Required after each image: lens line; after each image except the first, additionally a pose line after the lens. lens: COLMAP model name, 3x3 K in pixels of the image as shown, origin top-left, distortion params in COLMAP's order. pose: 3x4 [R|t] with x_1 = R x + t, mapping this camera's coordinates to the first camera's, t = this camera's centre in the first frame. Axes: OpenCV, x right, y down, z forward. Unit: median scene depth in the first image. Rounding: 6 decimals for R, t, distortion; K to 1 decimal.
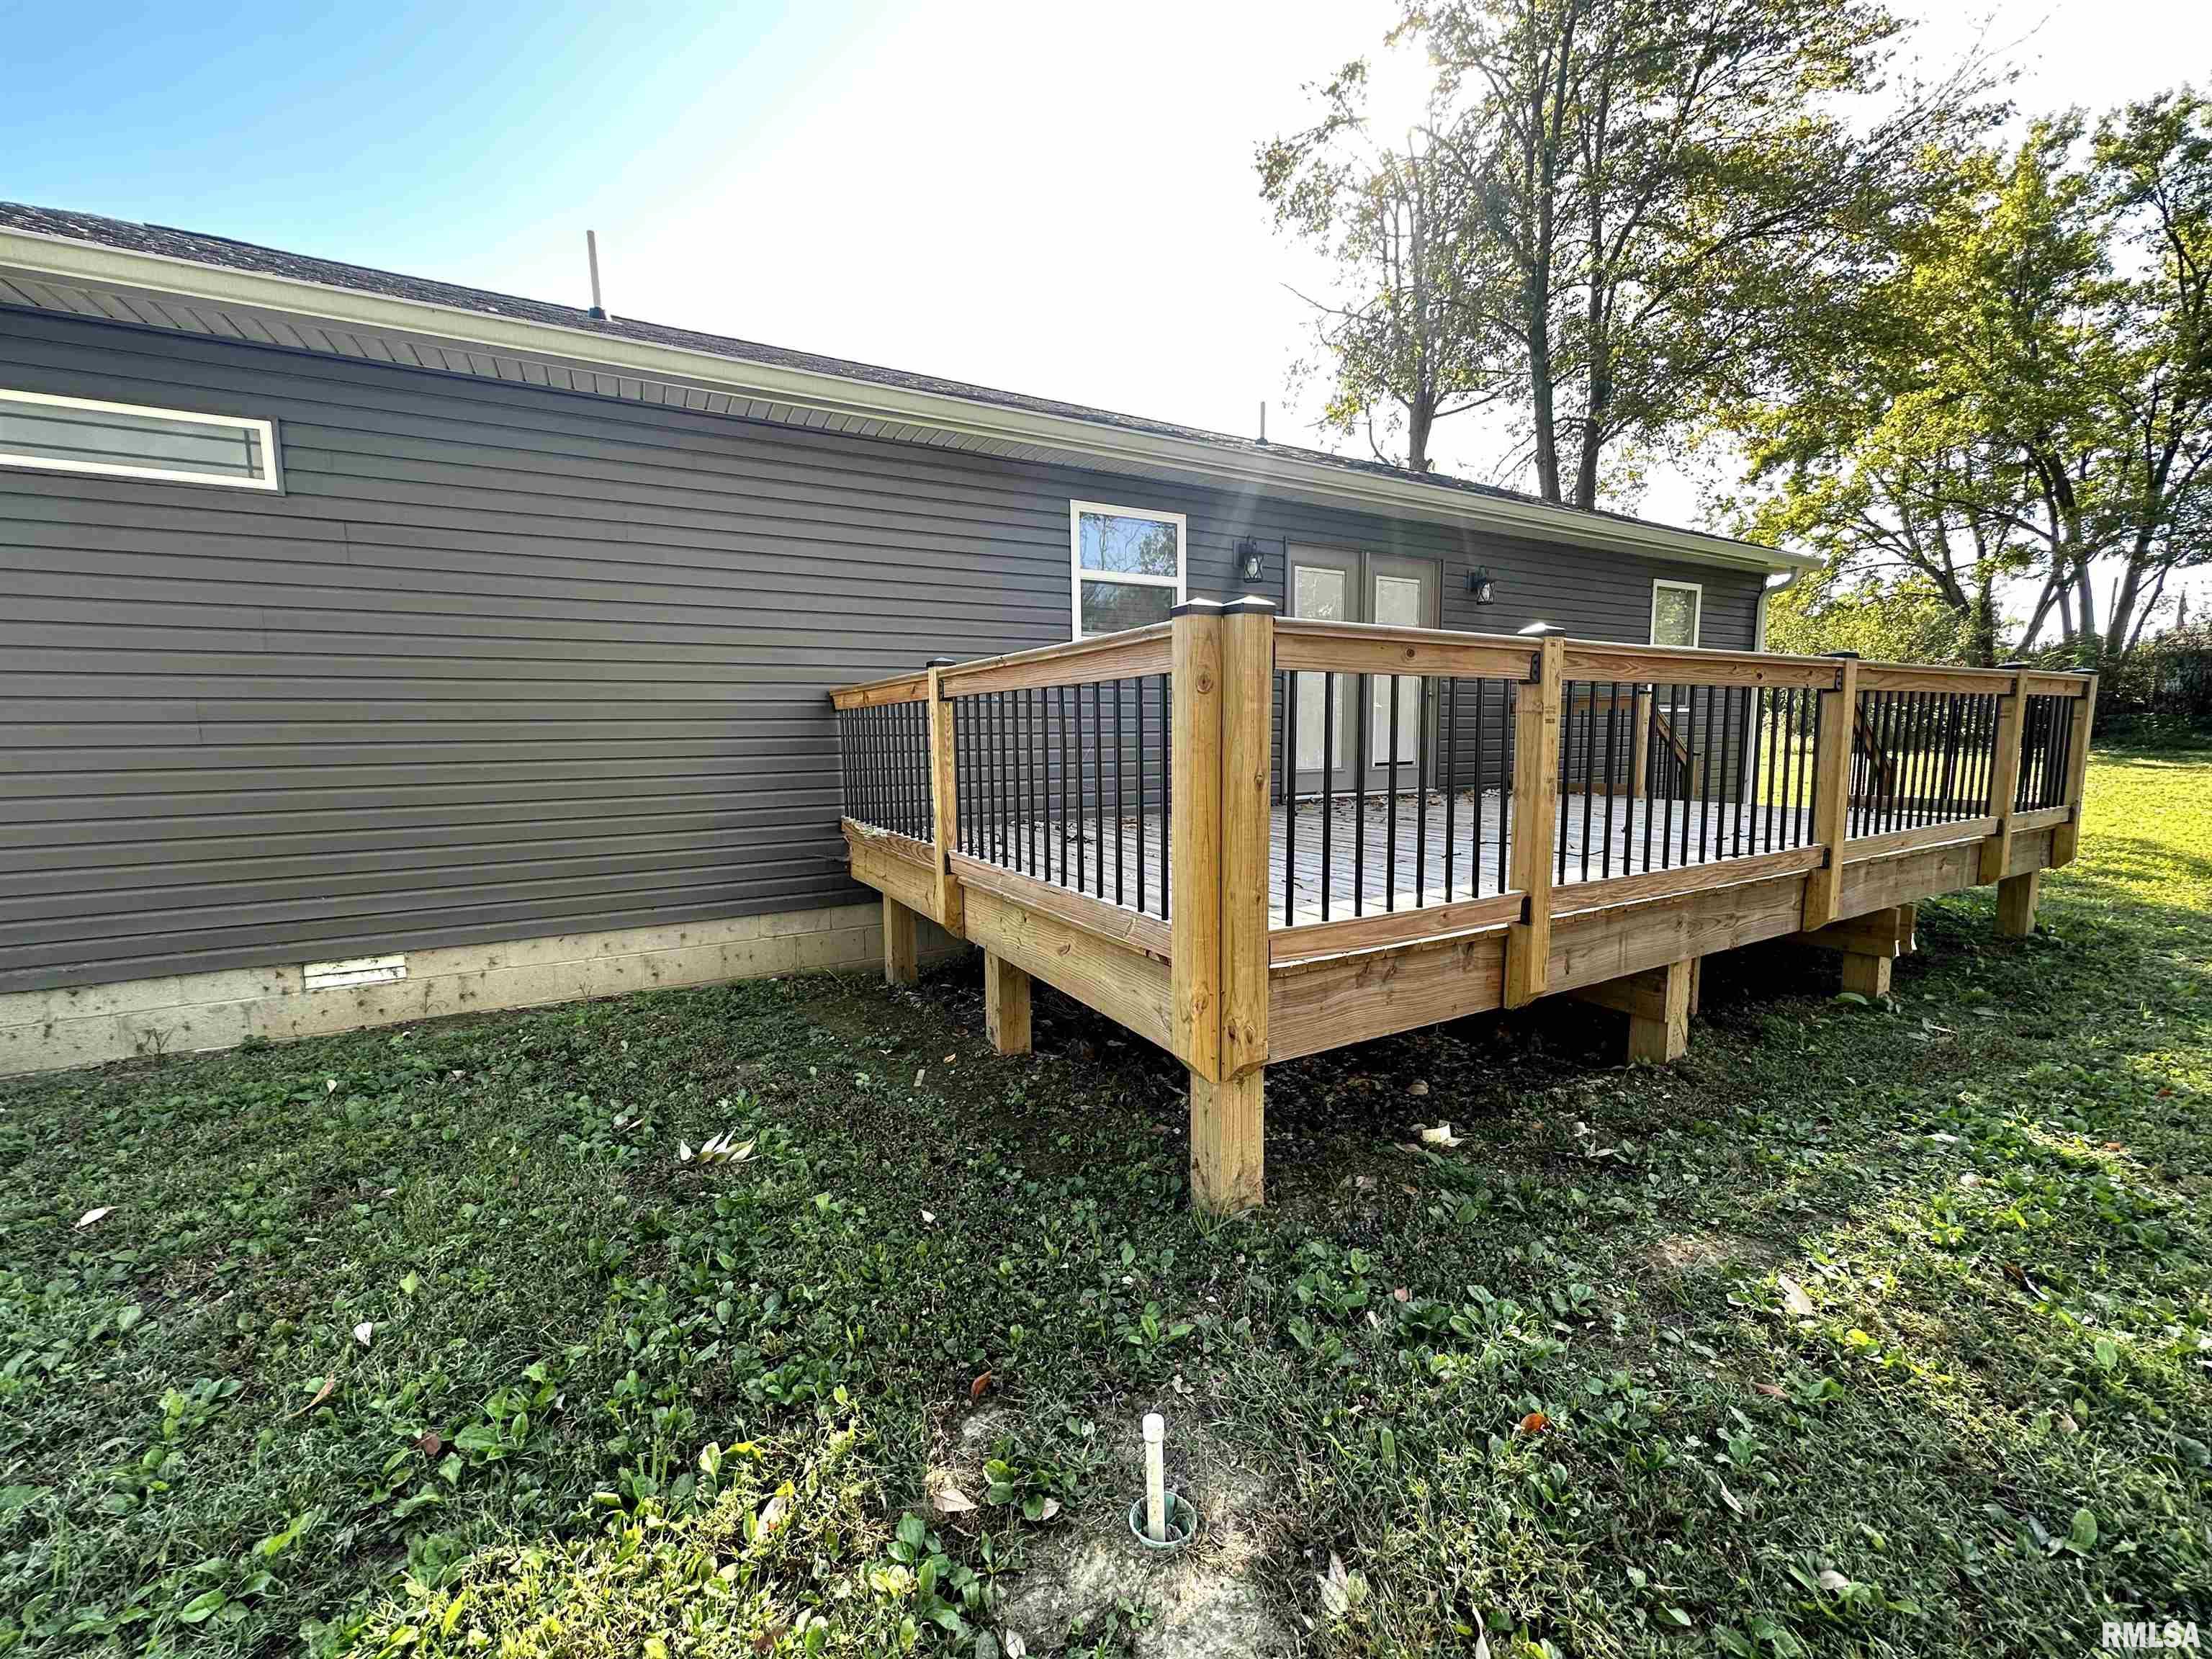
lens RADIAL K [[890.8, 0, 1107.0], [0, 890.8, 826.3], [0, 0, 1]] dist [-0.003138, 0.000108]
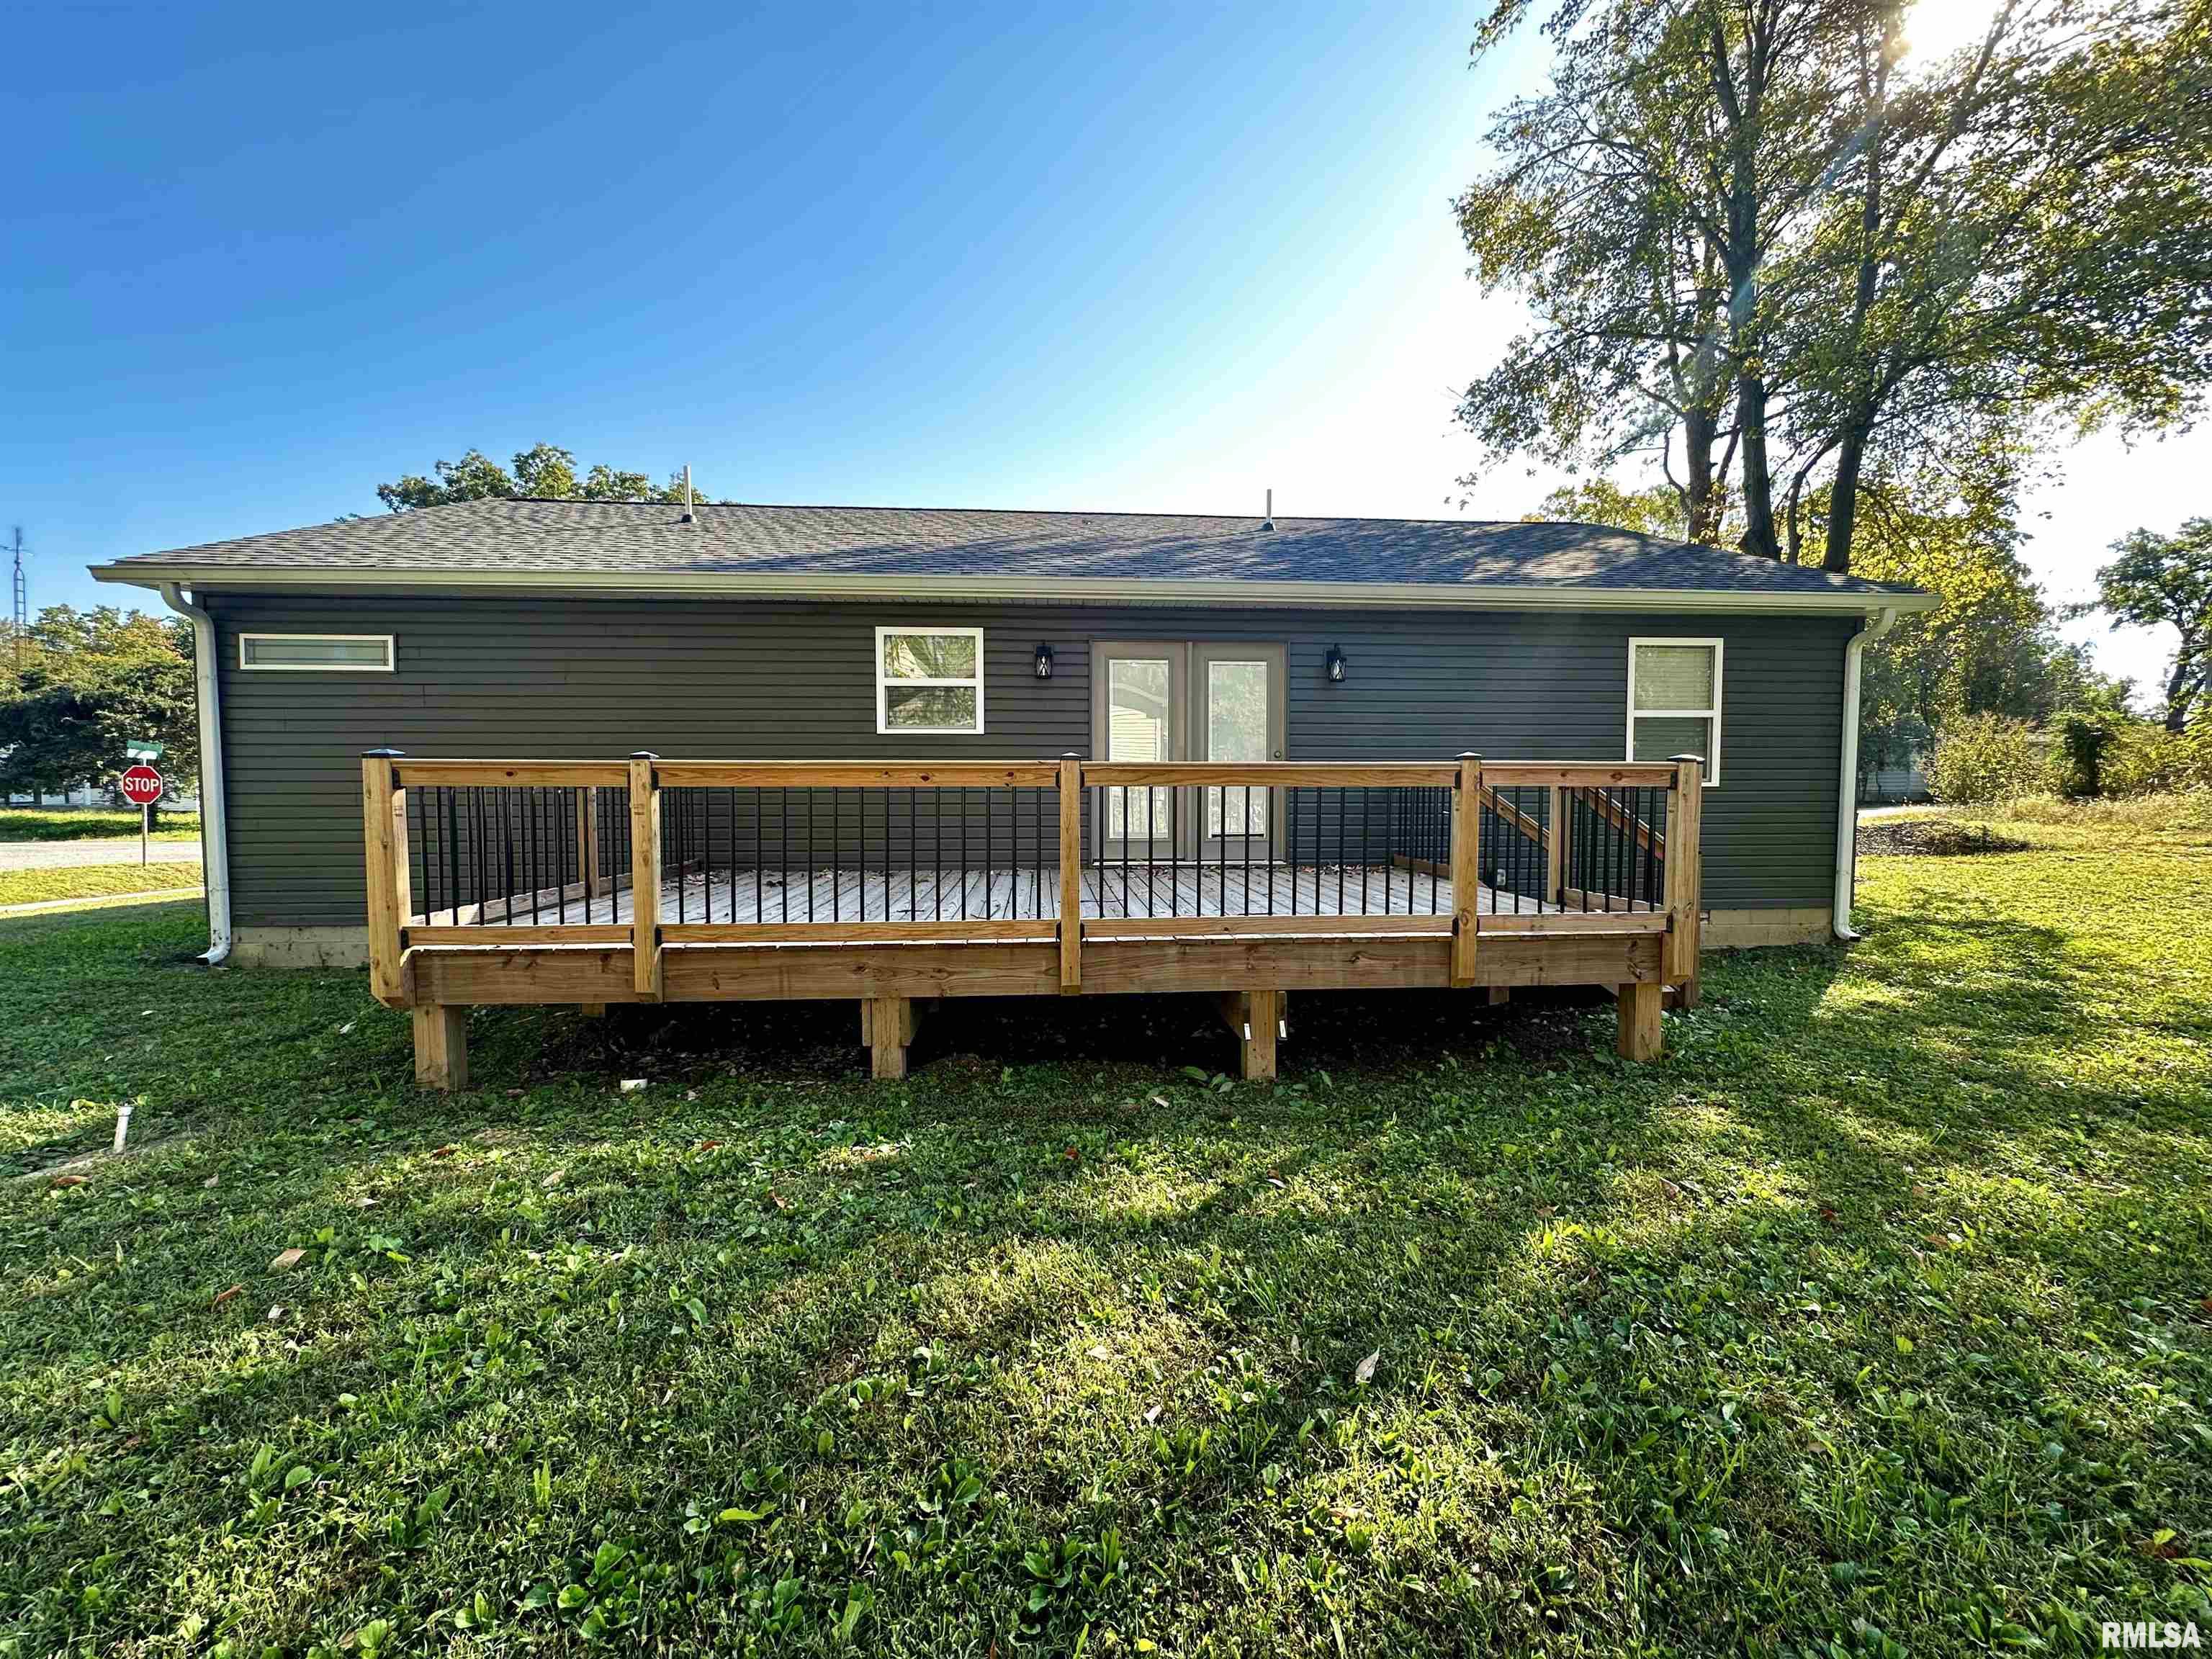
lens RADIAL K [[877.6, 0, 1106.0], [0, 877.6, 829.5], [0, 0, 1]] dist [-0.004029, 0.000387]
pose [[0.901488, 0.033099, -0.431536, 0.774082], [-0.055796, 0.997639, -0.040040, -0.033941], [0.429192, 0.060174, 0.901207, -0.000545]]
